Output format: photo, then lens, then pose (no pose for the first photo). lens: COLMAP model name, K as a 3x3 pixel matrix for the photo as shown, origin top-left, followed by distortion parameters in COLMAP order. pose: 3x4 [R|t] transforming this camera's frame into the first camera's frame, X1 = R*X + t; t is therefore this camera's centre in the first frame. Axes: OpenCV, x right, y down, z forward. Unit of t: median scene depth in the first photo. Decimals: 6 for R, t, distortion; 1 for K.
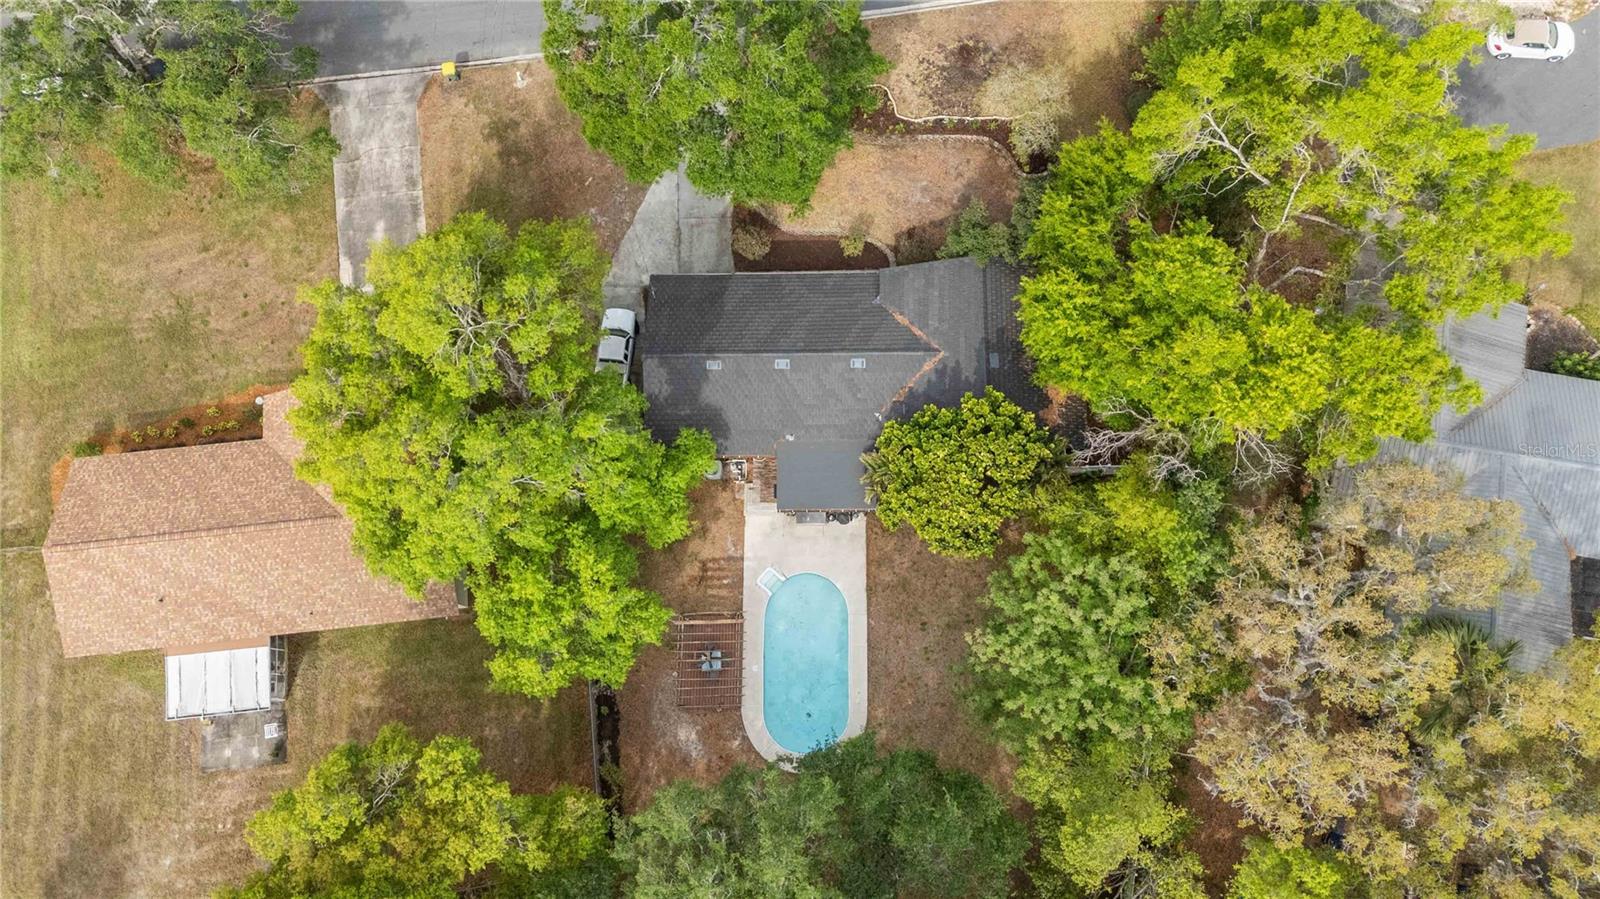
lens RADIAL K [[1181.5, 0, 808.6], [0, 1181.5, 443.1], [0, 0, 1]] dist [0.085038, -0.060179]
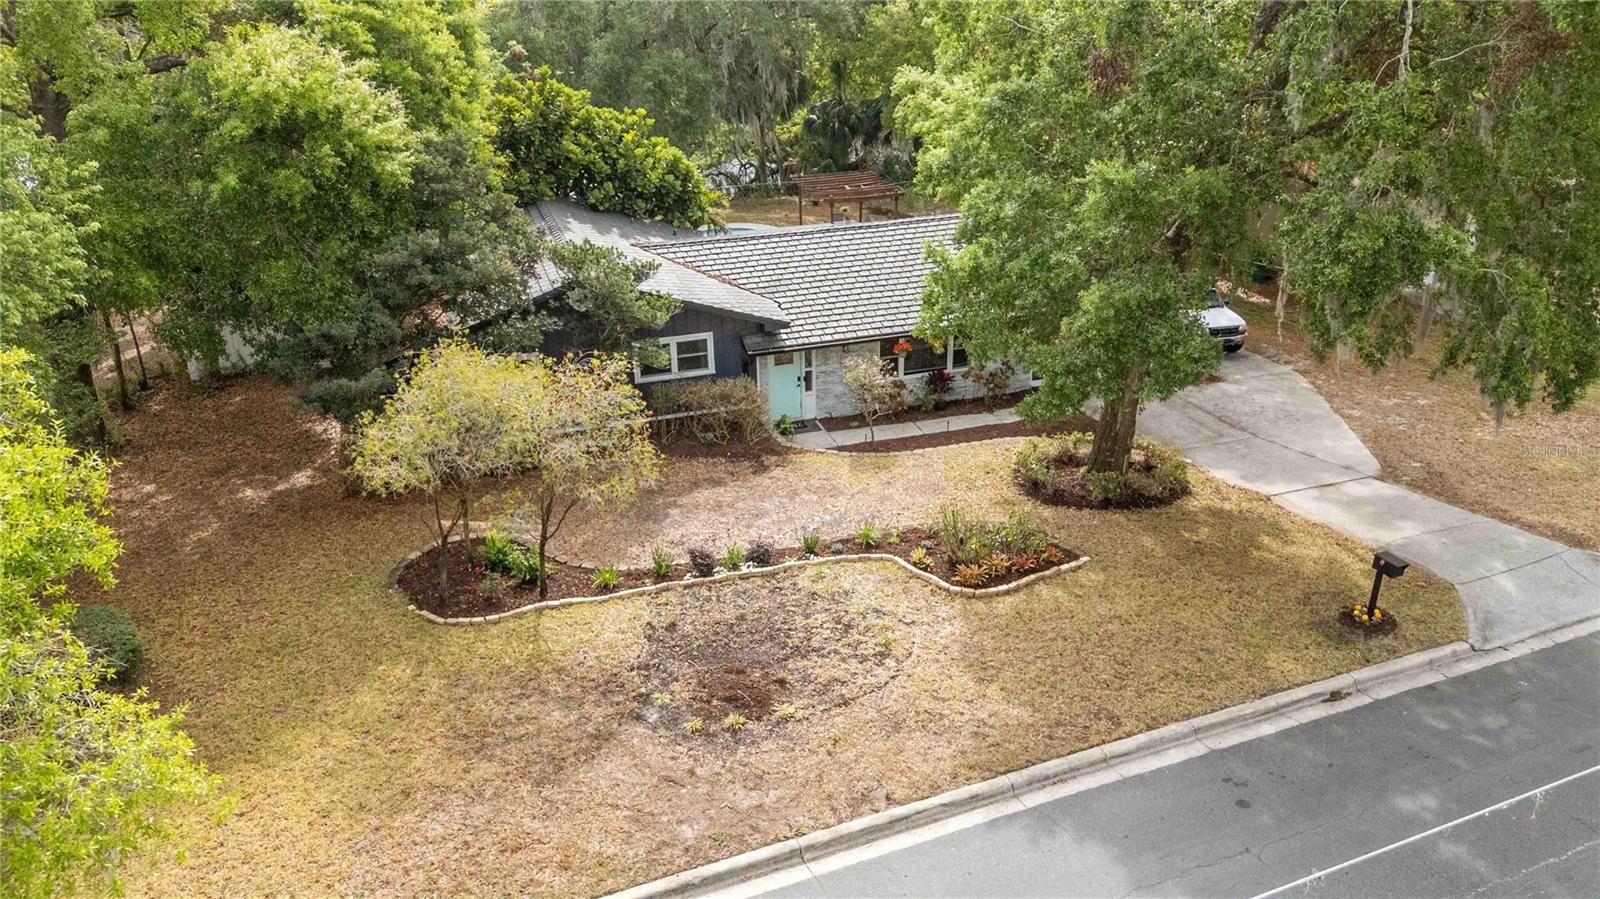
lens RADIAL K [[1181.5, 0, 808.6], [0, 1181.5, 443.1], [0, 0, 1]] dist [0.085038, -0.060179]
pose [[-0.947657, 0.173379, -0.268114, 0.212679], [-0.298304, -0.181365, 0.937081, -0.677825], [0.113844, 0.968012, 0.223592, 1.047901]]
